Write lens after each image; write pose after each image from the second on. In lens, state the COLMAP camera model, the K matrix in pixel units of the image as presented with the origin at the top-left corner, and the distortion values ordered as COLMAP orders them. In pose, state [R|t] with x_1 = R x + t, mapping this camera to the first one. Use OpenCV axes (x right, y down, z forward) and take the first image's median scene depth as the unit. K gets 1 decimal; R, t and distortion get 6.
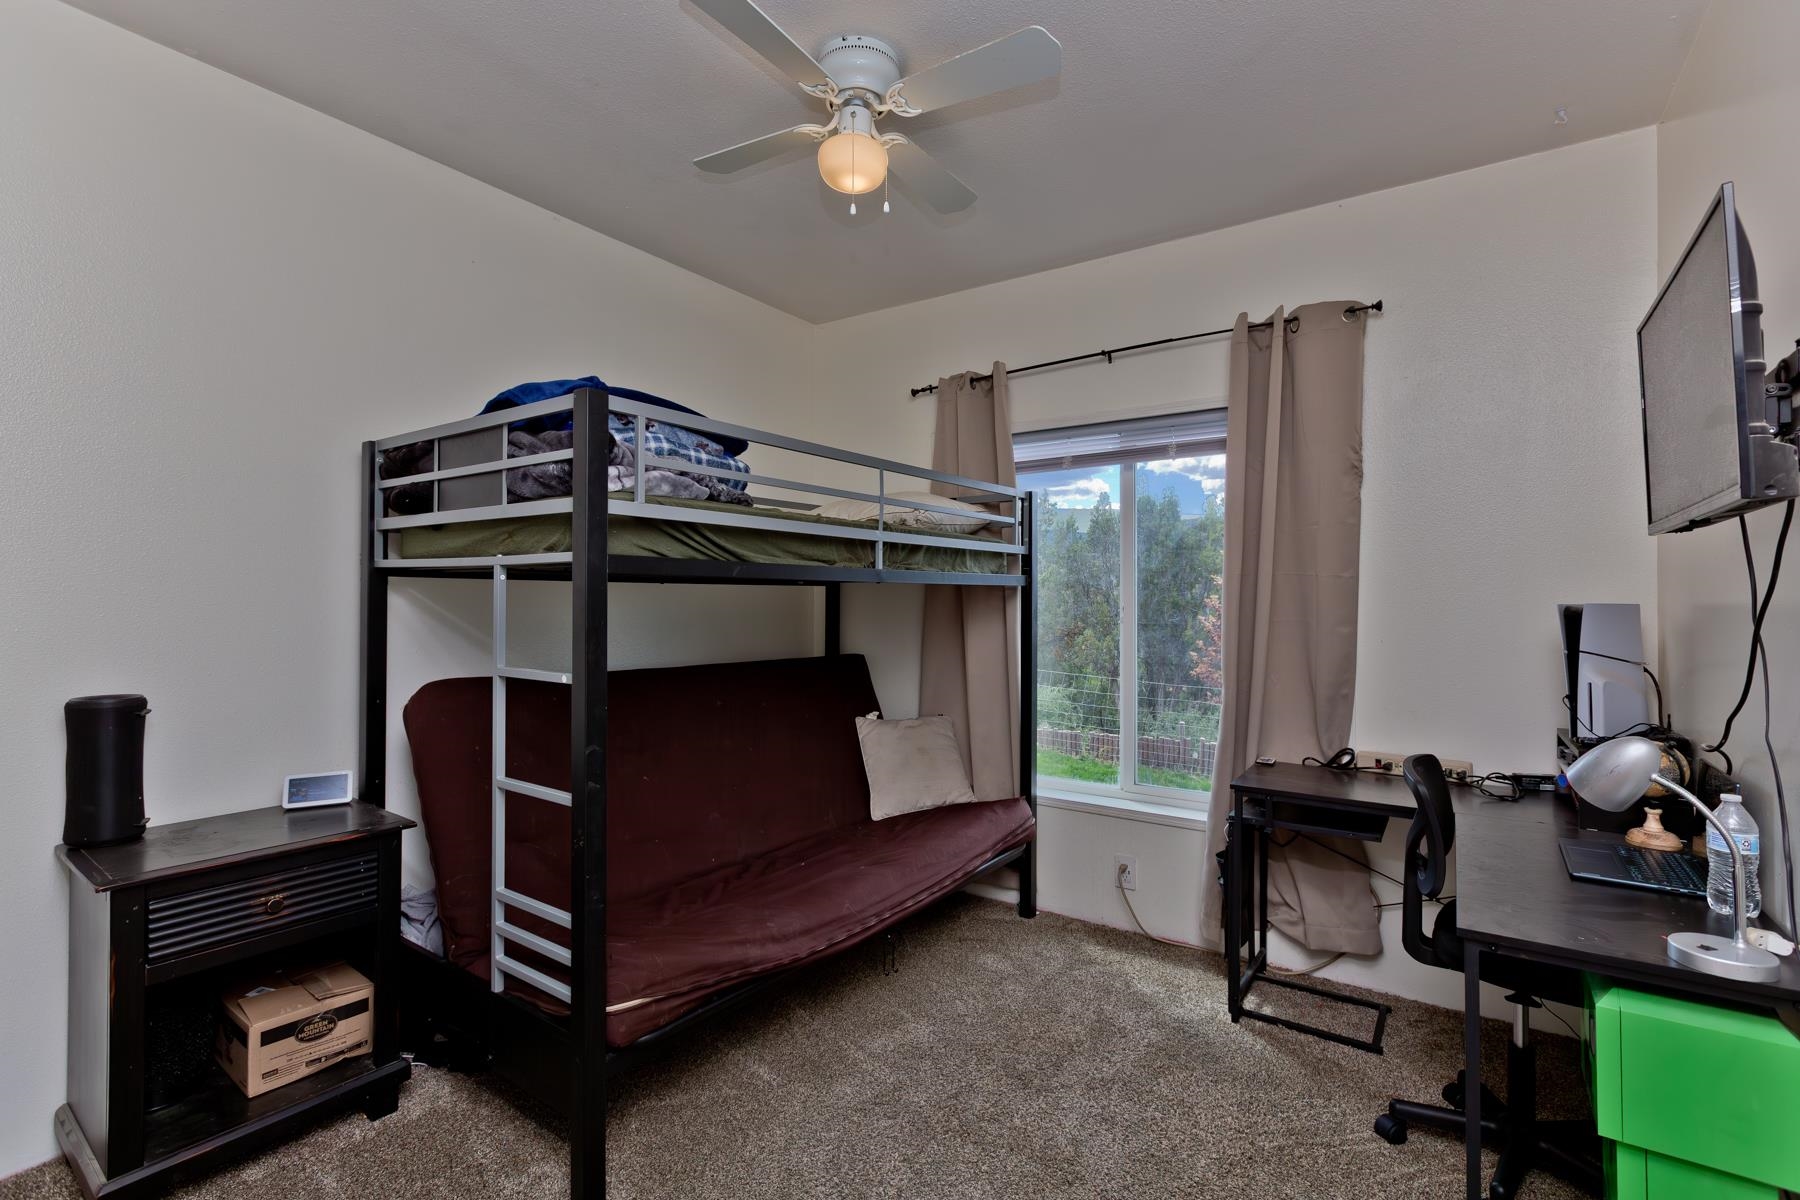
lens RADIAL K [[827.8, 0, 897.9], [0, 827.8, 581.4], [0, 0, 1]] dist [0.003375, 0.000641]
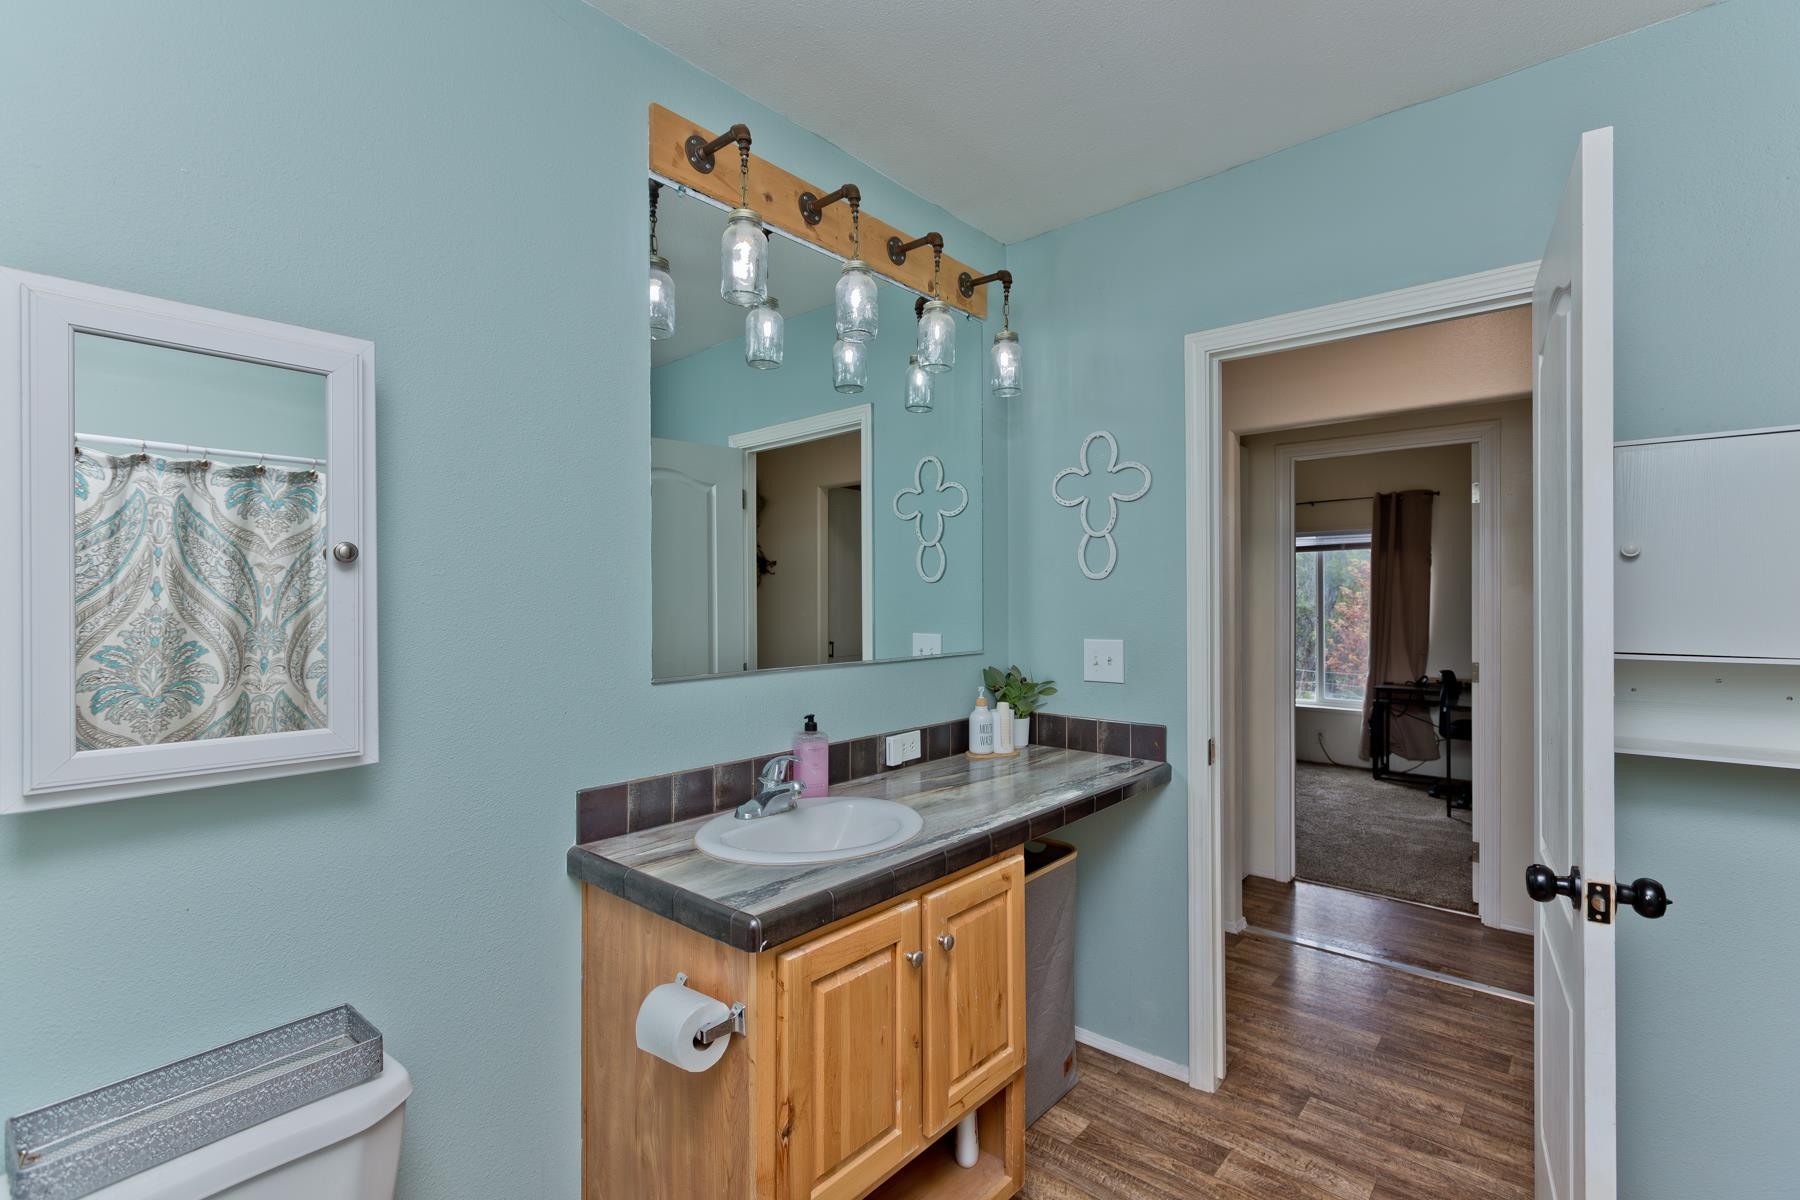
lens RADIAL K [[827.8, 0, 887.4], [0, 827.8, 571.6], [0, 0, 1]] dist [0.003375, 0.000641]
pose [[0.992462, -0.000639, -0.122548, -0.679672], [-0.000762, 0.999935, -0.011384, -0.071188], [0.122547, 0.011392, 0.992397, -1.509711]]
